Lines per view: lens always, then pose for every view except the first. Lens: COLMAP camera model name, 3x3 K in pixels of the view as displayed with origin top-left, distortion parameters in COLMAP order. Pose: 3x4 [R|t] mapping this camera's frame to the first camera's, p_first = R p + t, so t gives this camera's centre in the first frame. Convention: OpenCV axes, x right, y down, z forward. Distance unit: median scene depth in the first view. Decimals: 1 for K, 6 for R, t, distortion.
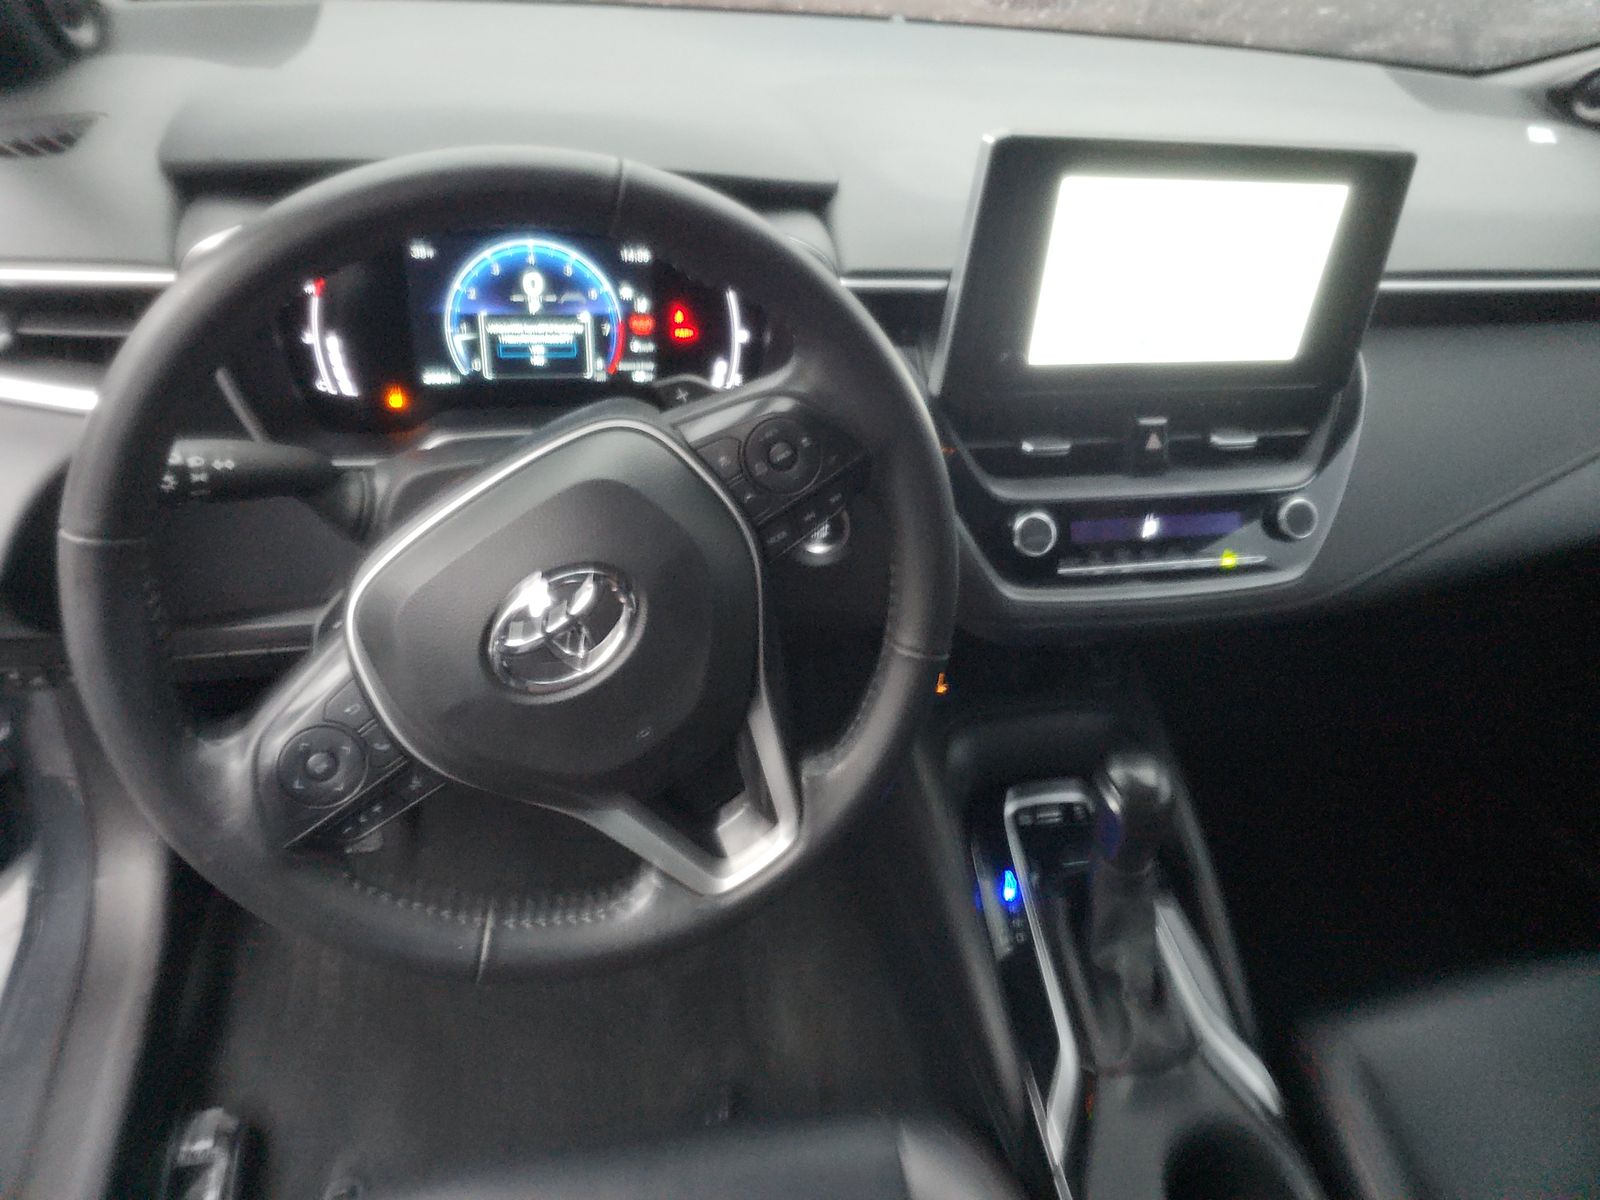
lens RADIAL K [[1036.6, 0, 796.2], [0, 1036.6, 567.4], [0, 0, 1]] dist [0.044188, -0.003639]
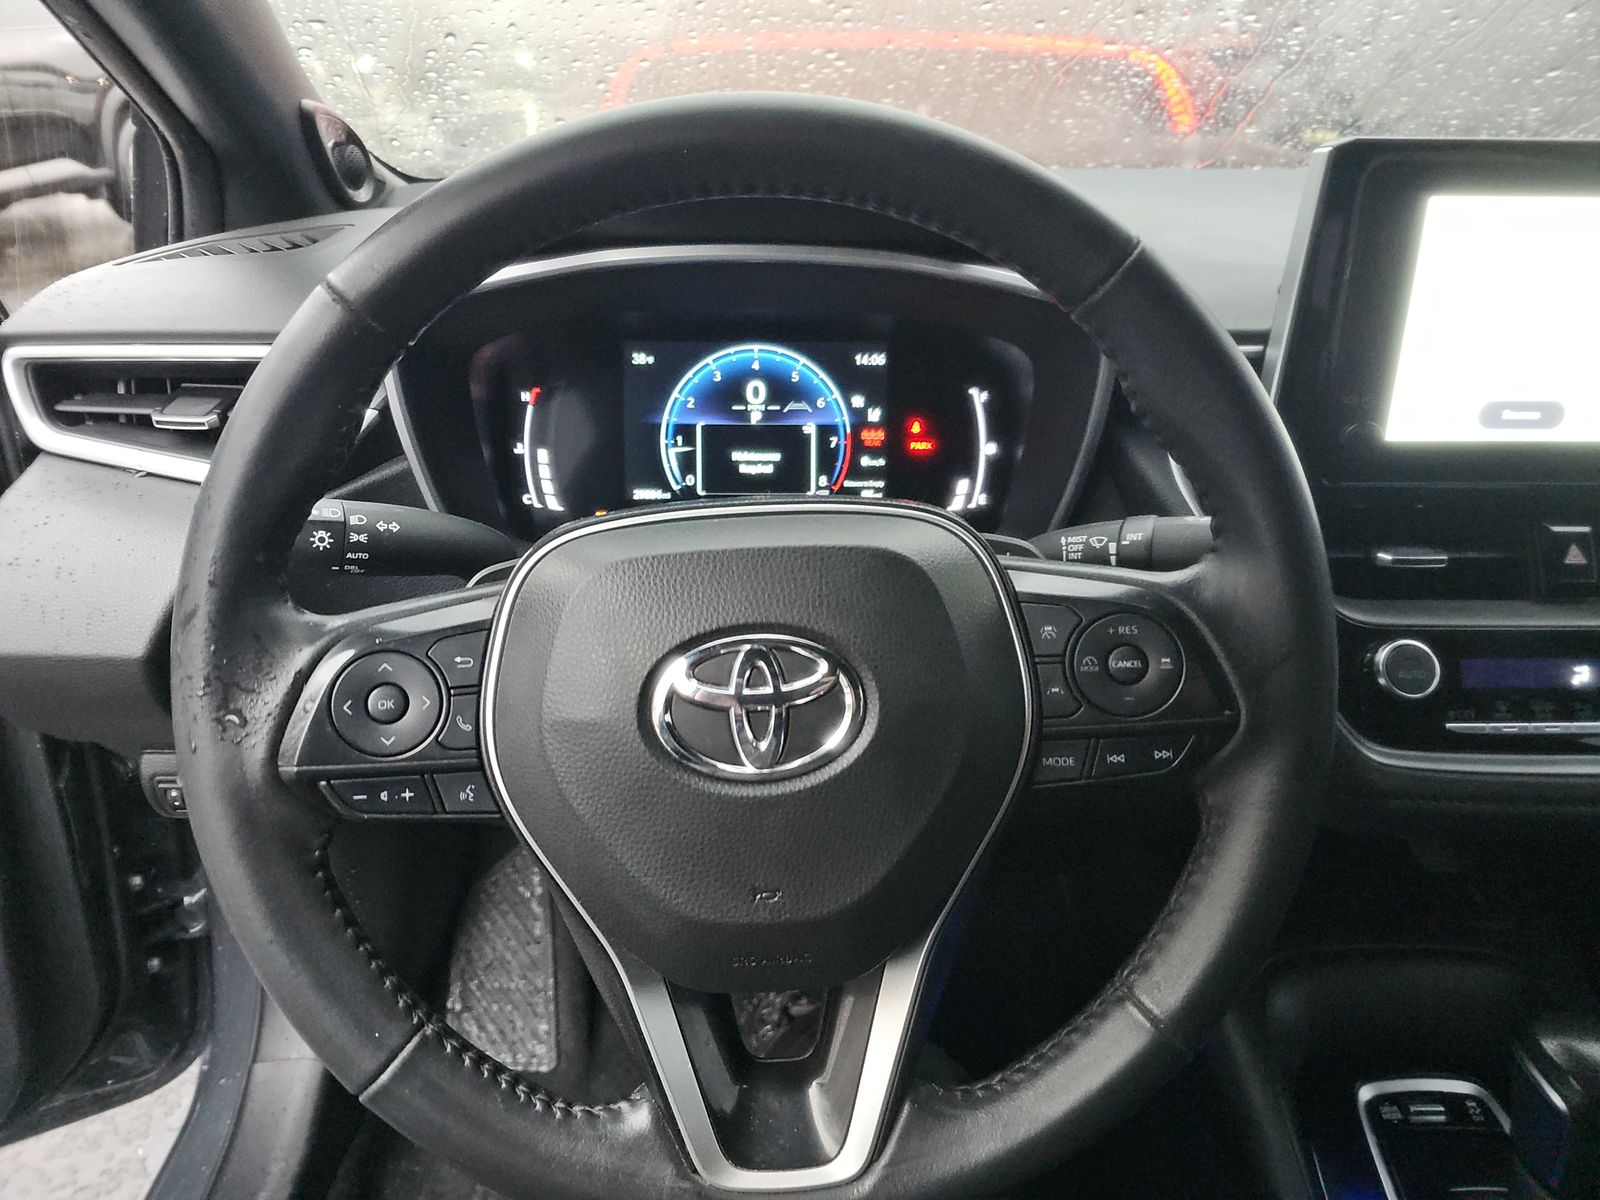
lens RADIAL K [[1036.6, 0, 796.2], [0, 1036.6, 567.4], [0, 0, 1]] dist [0.044188, -0.003639]
pose [[0.978468, 0.003326, -0.206370, -0.033463], [-0.049041, 0.974982, -0.216807, 0.072517], [0.200486, 0.222259, 0.954152, 0.190693]]
